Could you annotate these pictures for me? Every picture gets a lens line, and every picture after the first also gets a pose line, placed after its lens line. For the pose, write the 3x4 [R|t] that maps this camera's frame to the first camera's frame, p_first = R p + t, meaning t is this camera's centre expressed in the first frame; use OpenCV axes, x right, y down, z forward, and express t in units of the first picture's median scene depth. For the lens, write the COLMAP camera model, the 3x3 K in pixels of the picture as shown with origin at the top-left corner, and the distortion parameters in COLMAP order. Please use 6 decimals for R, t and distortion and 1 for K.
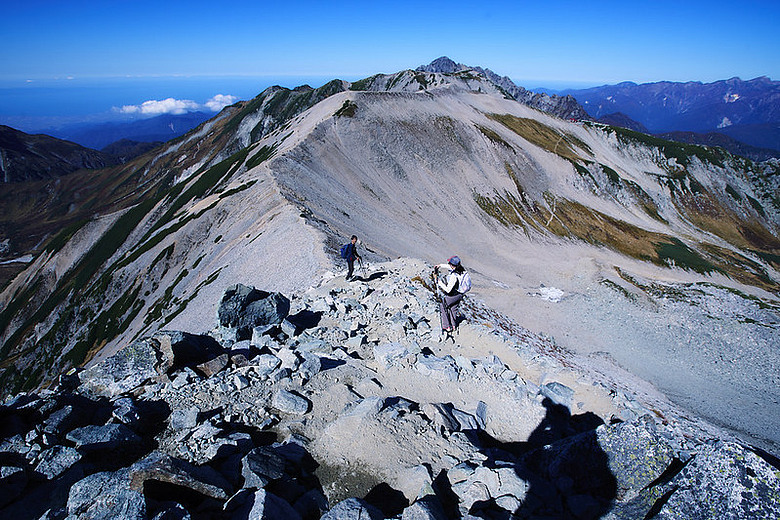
lens RADIAL K [[402.5, 0, 390.0], [0, 402.5, 260.0], [0, 0, 1]] dist [-0.074692, 0.059194]
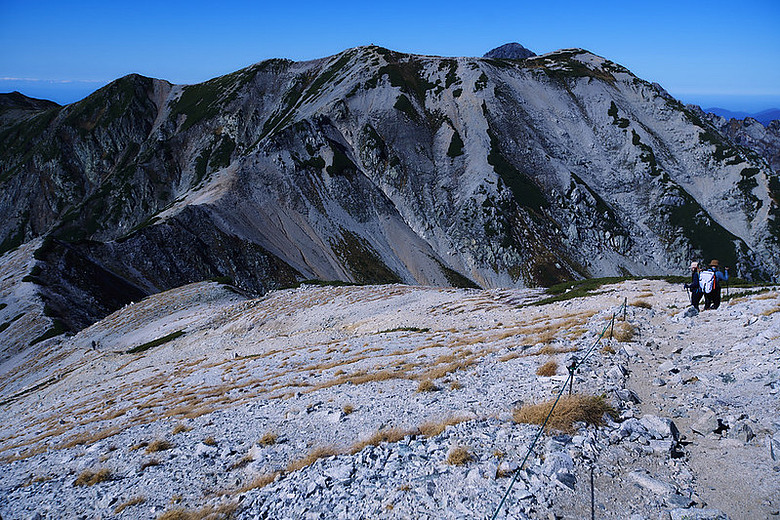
lens RADIAL K [[740.9, 0, 390.0], [0, 740.9, 260.0], [0, 0, 1]] dist [-0.006003, 0.160751]
pose [[0.998654, 0.014849, -0.049702, 0.094307], [-0.025125, 0.976724, -0.213024, -0.209175], [0.045382, 0.213986, 0.975782, 0.502000]]
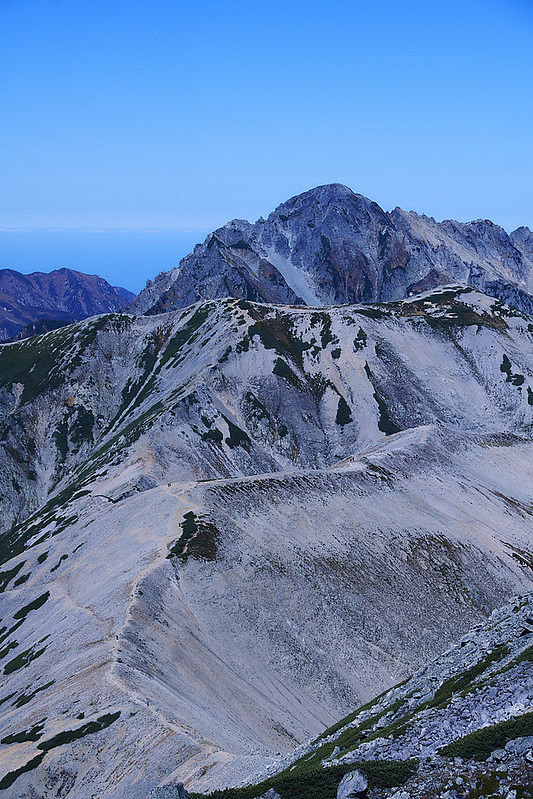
lens RADIAL K [[2134.8, 0, 266.5], [0, 2134.8, 399.5], [0, 0, 1]] dist [-0.155742, -0.643680]
pose [[0.995054, -0.018989, 0.097500, -0.064415], [0.051713, 0.937078, -0.345269, 0.059802], [-0.084809, 0.348603, 0.933425, -0.271982]]
